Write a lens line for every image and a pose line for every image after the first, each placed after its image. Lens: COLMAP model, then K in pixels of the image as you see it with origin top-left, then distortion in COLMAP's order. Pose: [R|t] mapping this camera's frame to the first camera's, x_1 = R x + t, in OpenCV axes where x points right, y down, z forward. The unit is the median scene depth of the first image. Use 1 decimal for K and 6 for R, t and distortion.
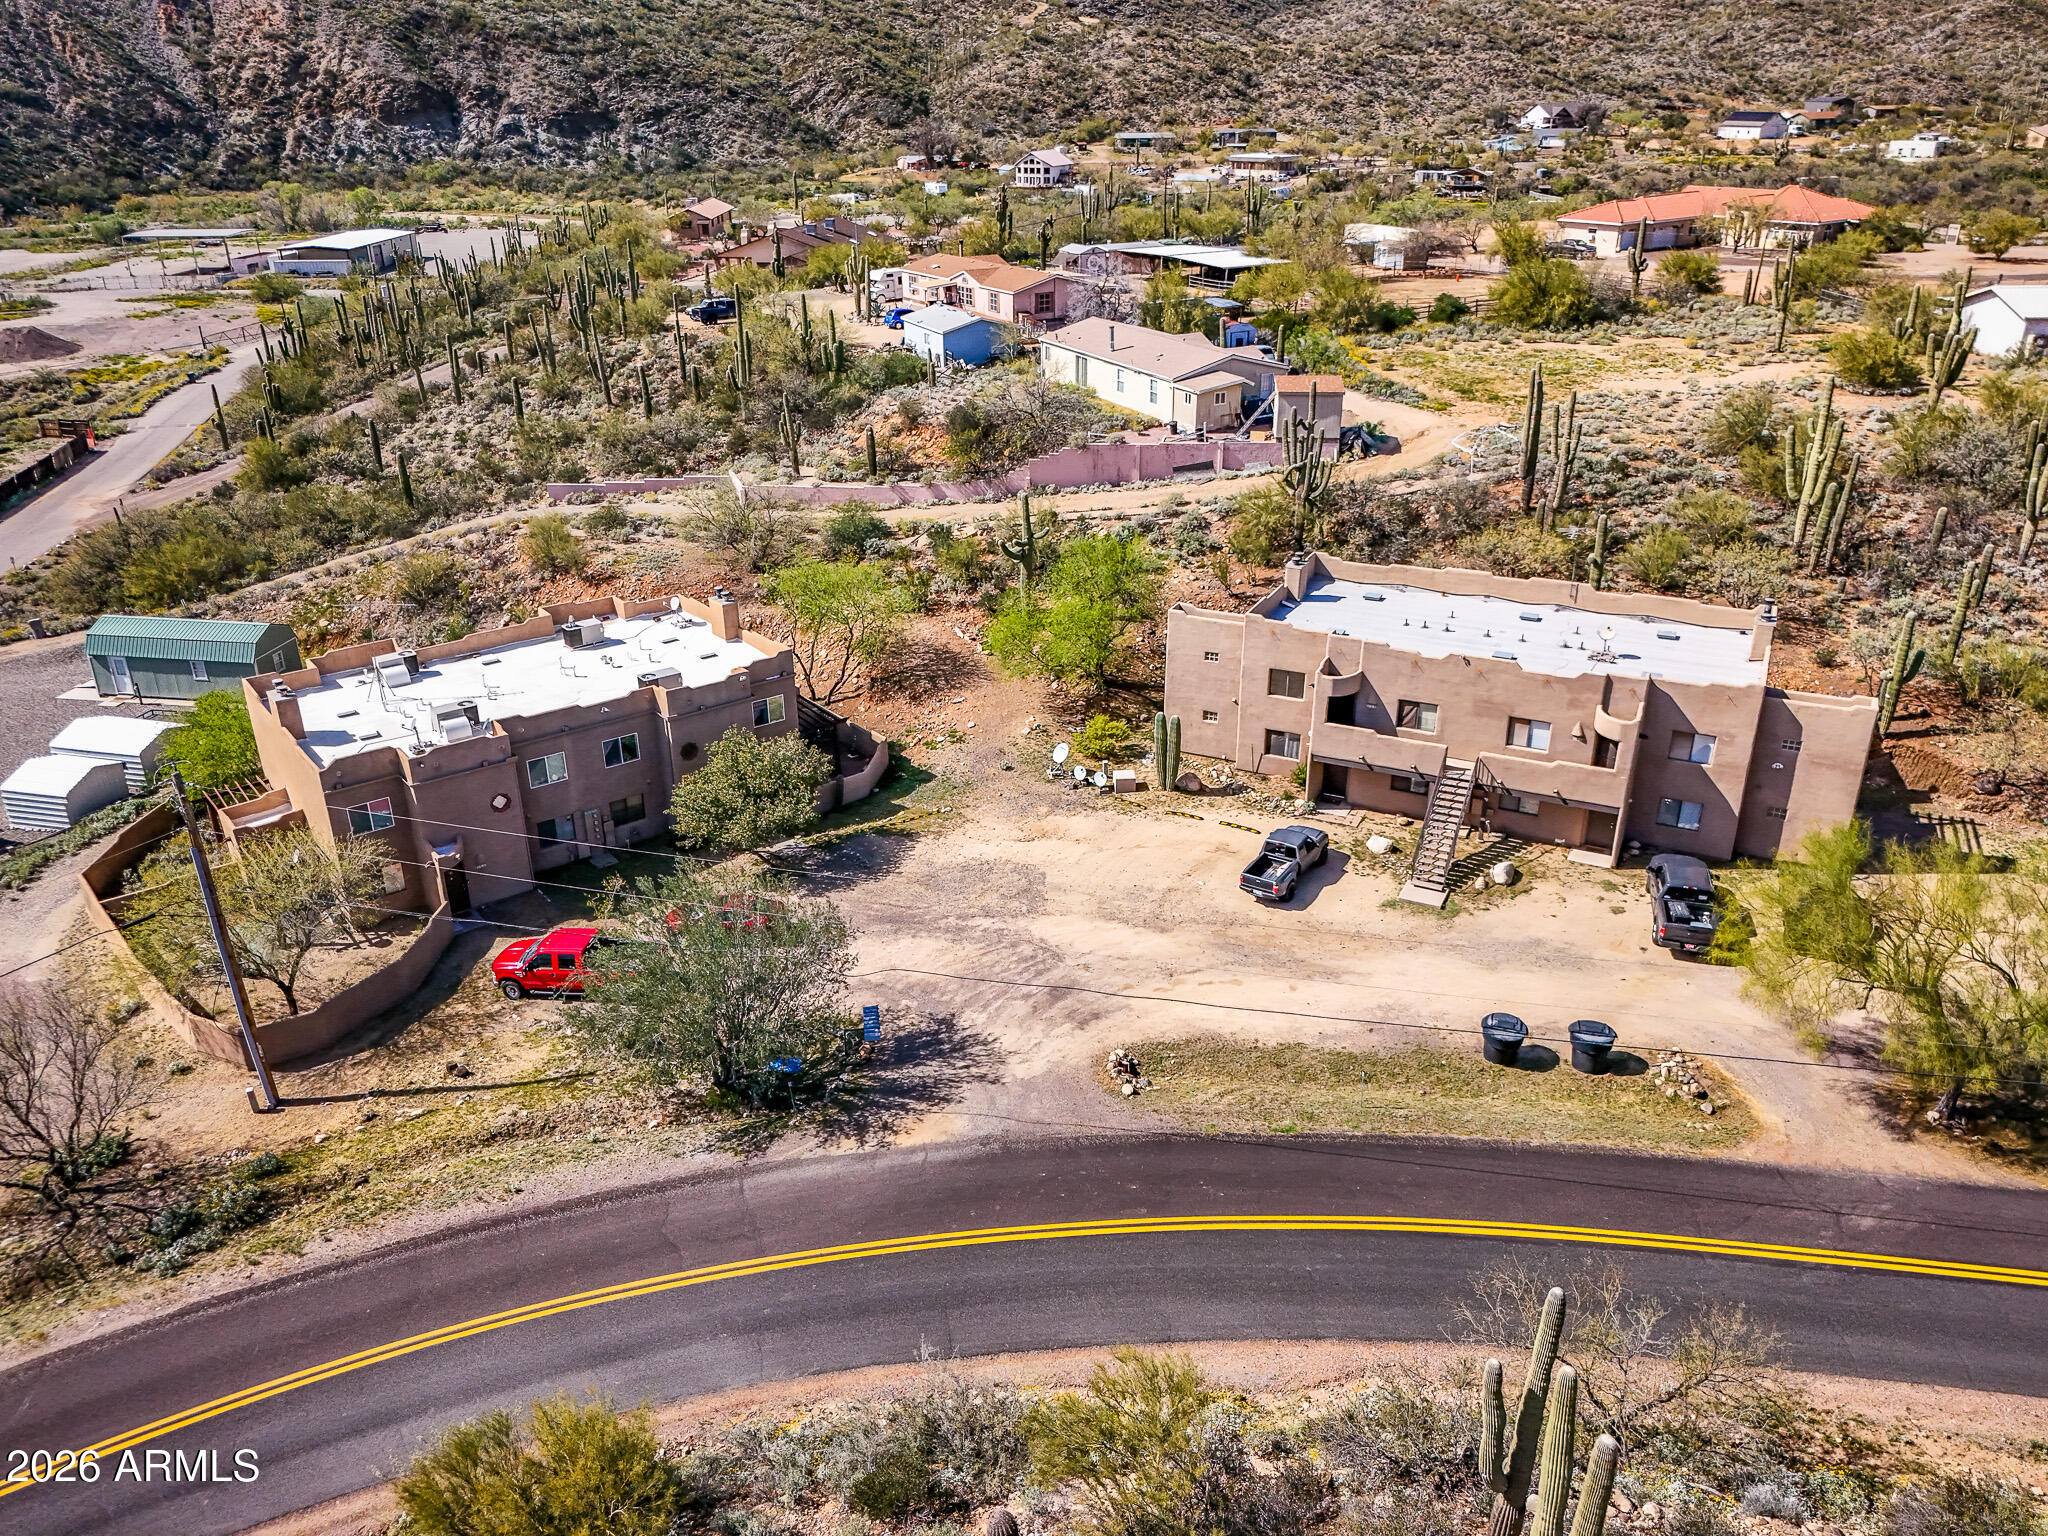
lens RADIAL K [[1508.9, 0, 1024.0], [0, 1508.9, 768.0], [0, 0, 1]] dist [0.012655, -0.005652]
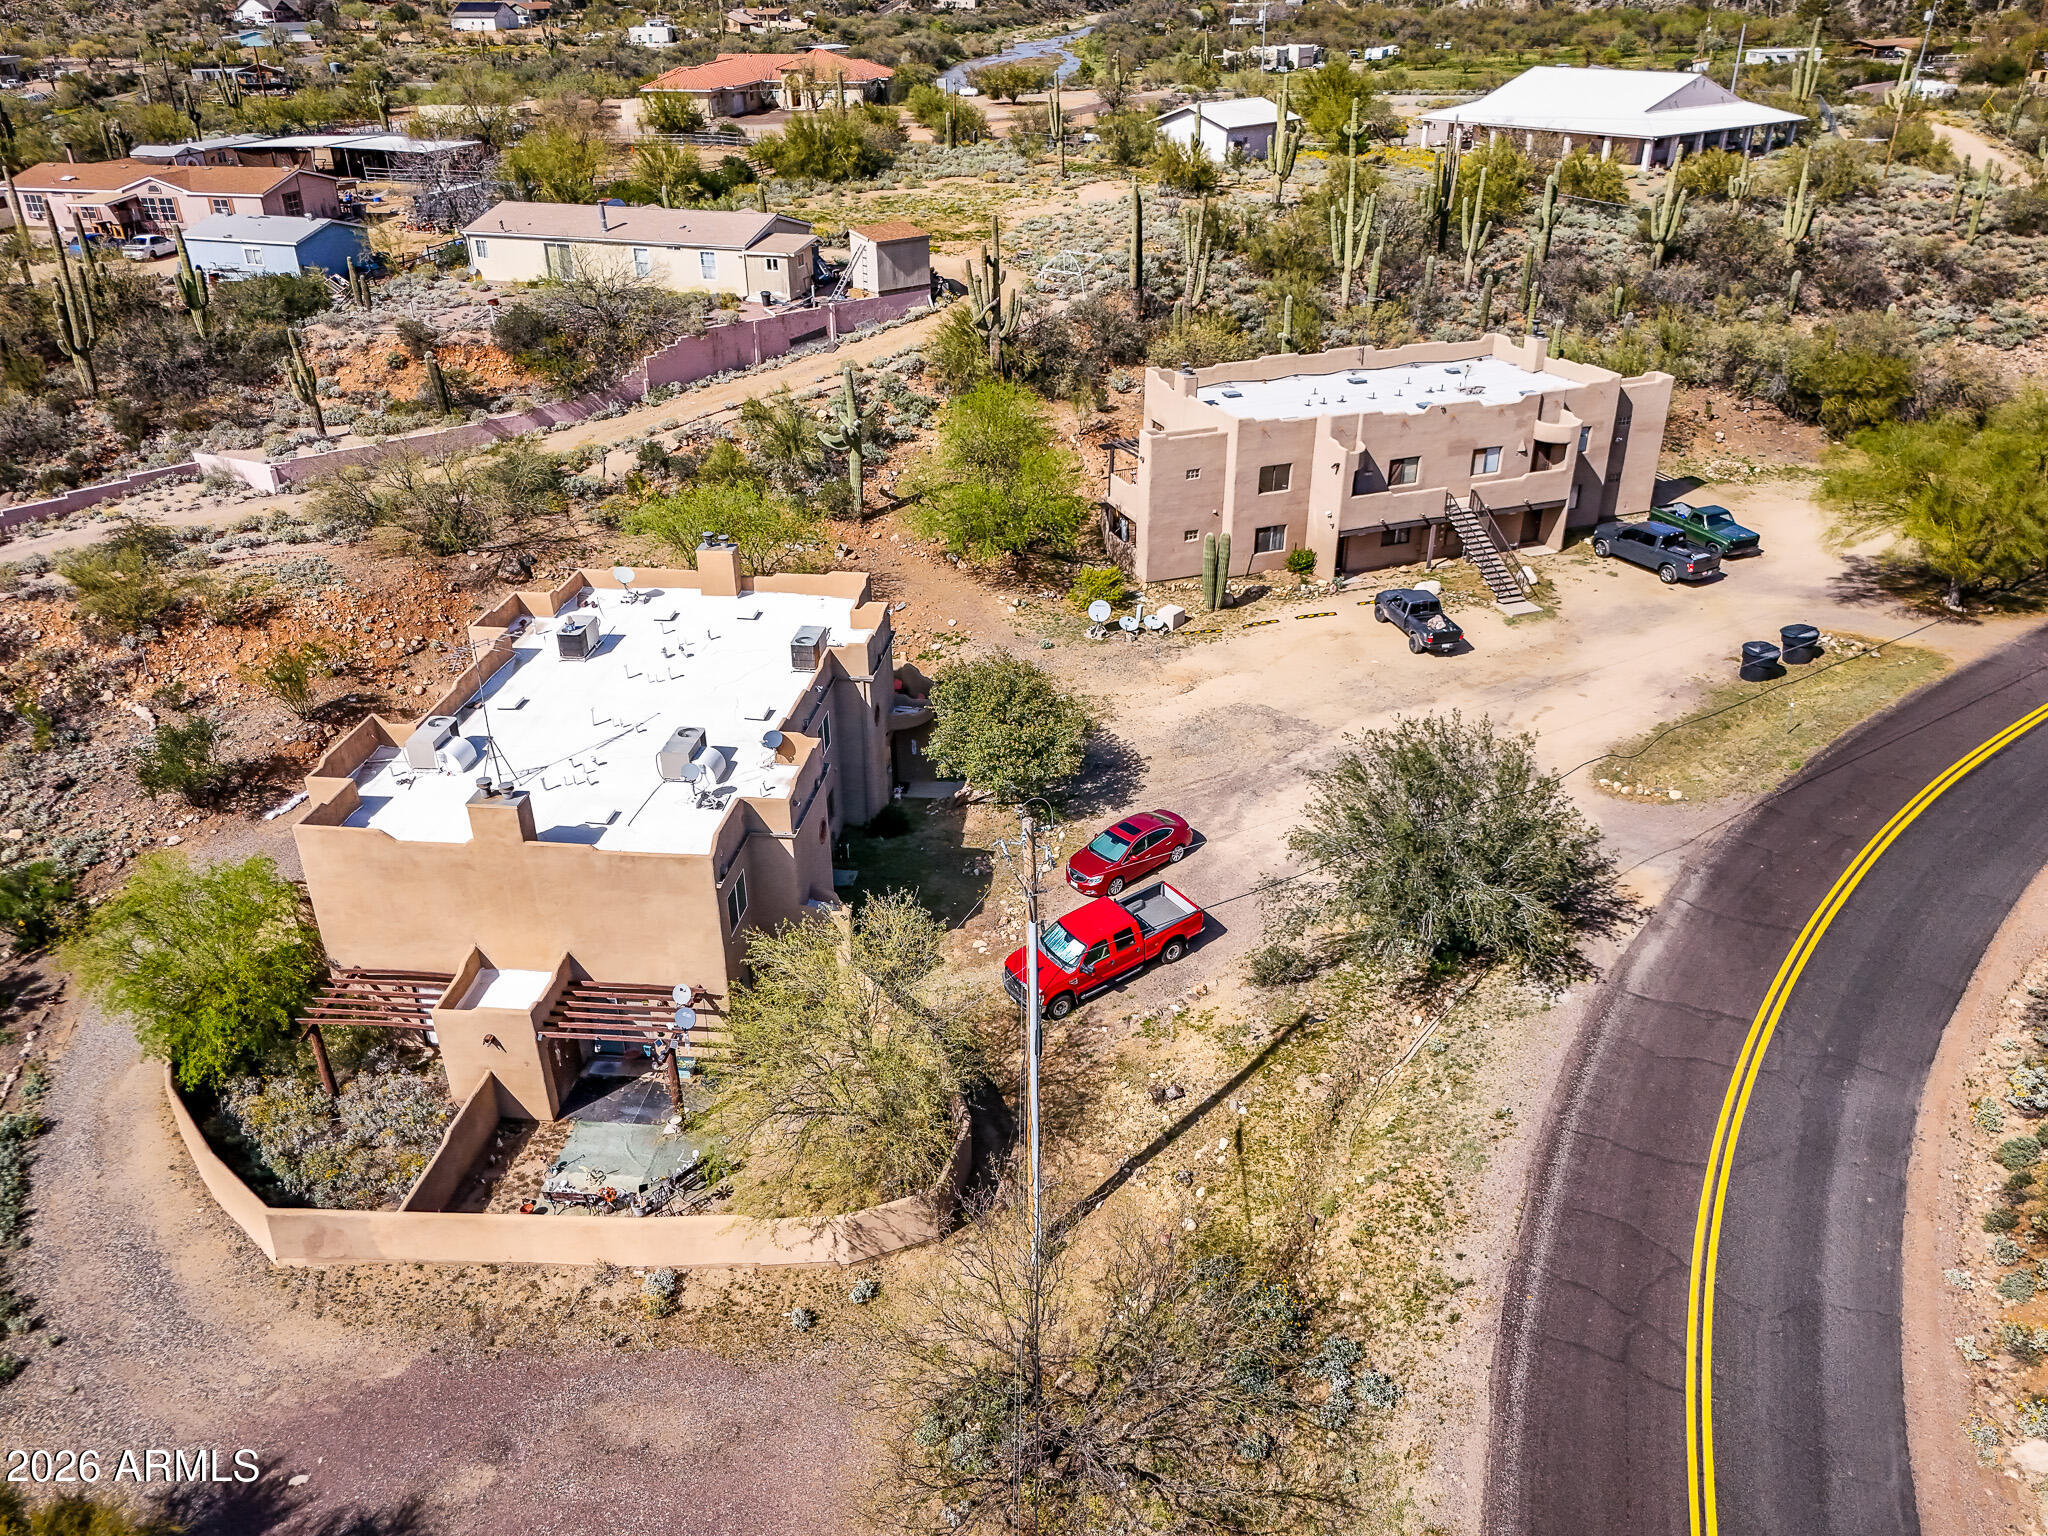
lens RADIAL K [[1508.9, 0, 1024.0], [0, 1508.9, 768.0], [0, 0, 1]] dist [0.012655, -0.005652]
pose [[0.692697, -0.333890, 0.639288, -0.693208], [0.300061, 0.939448, 0.165530, -0.093688], [-0.655847, 0.077163, 0.750940, 0.346585]]
